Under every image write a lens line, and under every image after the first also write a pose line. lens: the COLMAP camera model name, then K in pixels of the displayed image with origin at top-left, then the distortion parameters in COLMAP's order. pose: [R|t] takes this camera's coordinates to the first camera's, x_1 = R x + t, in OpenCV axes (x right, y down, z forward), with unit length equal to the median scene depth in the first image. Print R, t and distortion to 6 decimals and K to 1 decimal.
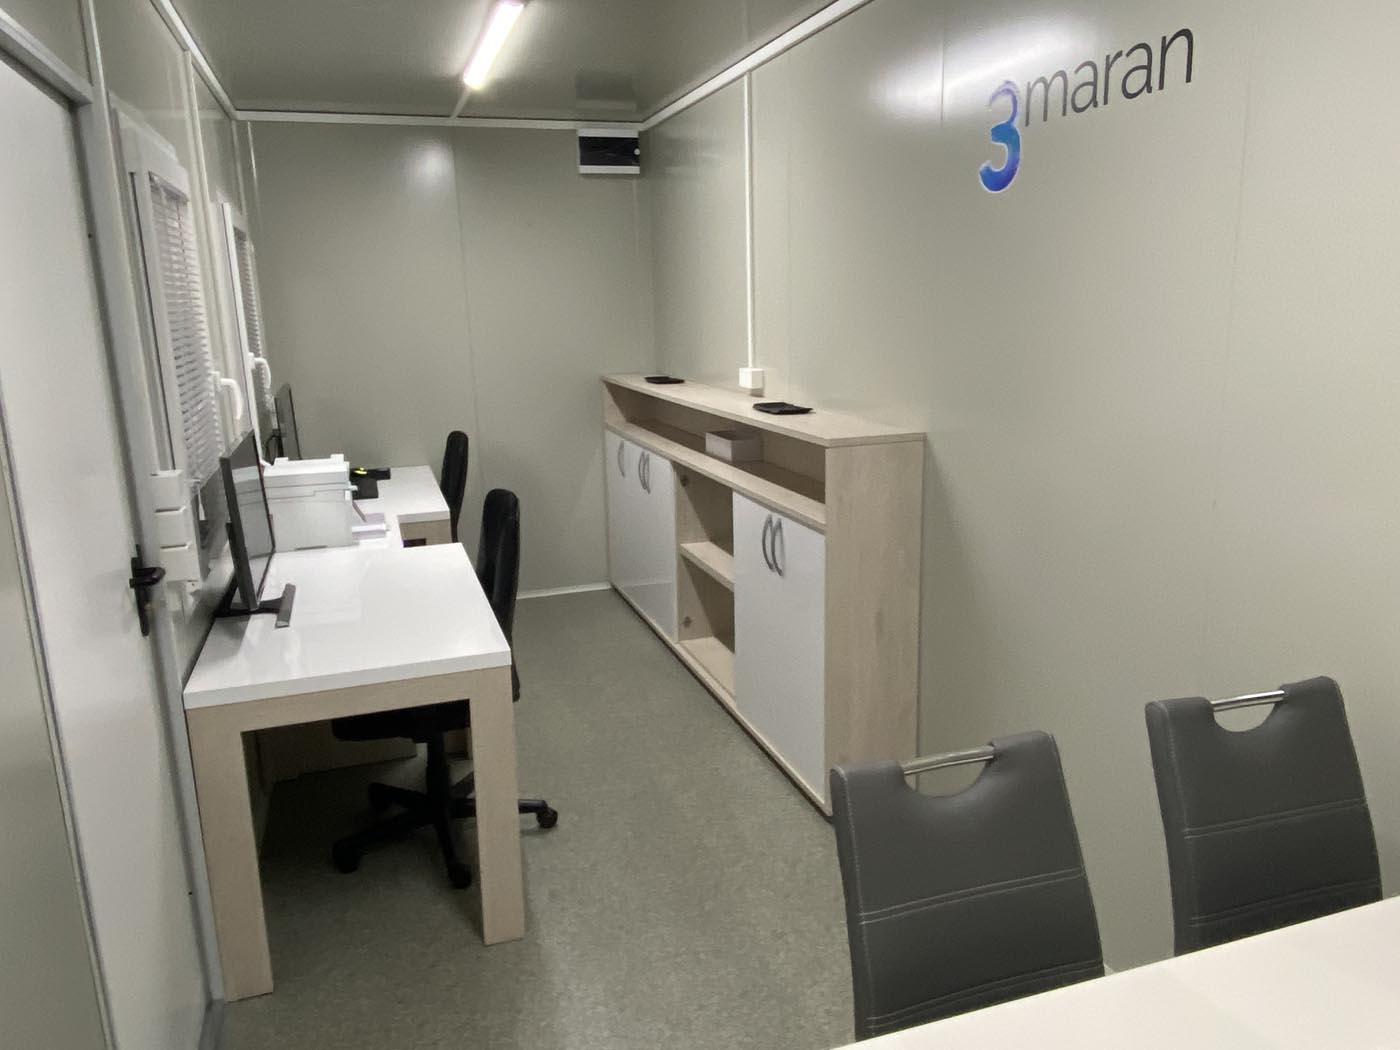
lens RADIAL K [[1005.9, 0, 700.3], [0, 1005.9, 523.2], [0, 0, 1]] dist [0.067919, -0.063008]
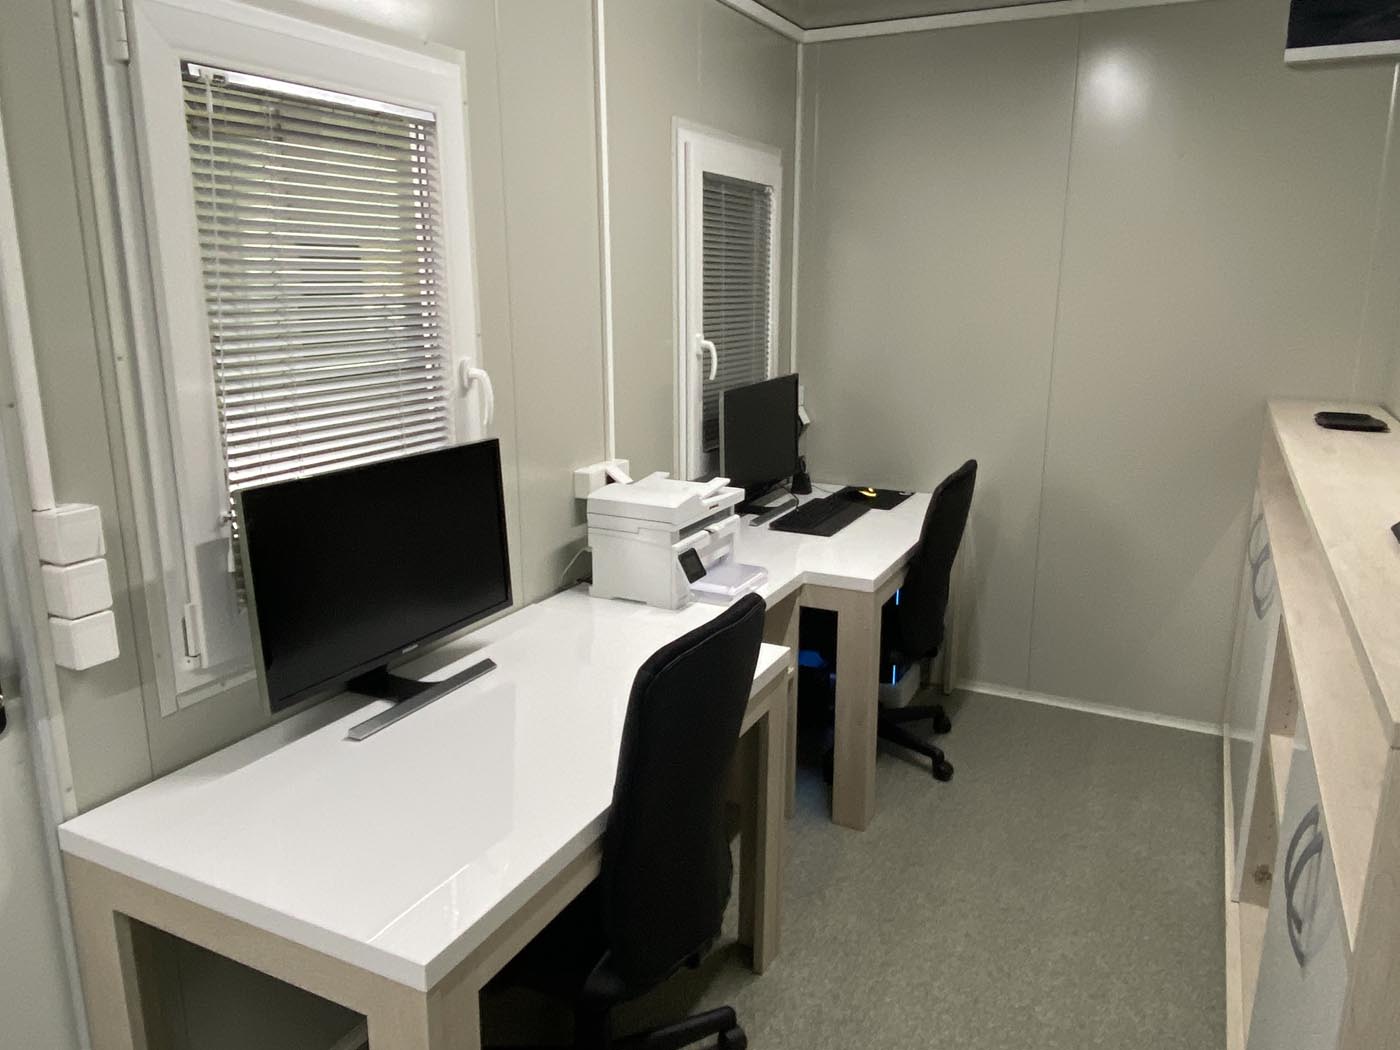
lens RADIAL K [[1005.9, 0, 715.7], [0, 1005.9, 513.5], [0, 0, 1]] dist [0.067919, -0.063008]
pose [[0.709228, 0.185436, -0.680154, 0.123594], [-0.174450, 0.980944, 0.085535, -0.092580], [0.683054, 0.057989, 0.728062, 0.417782]]
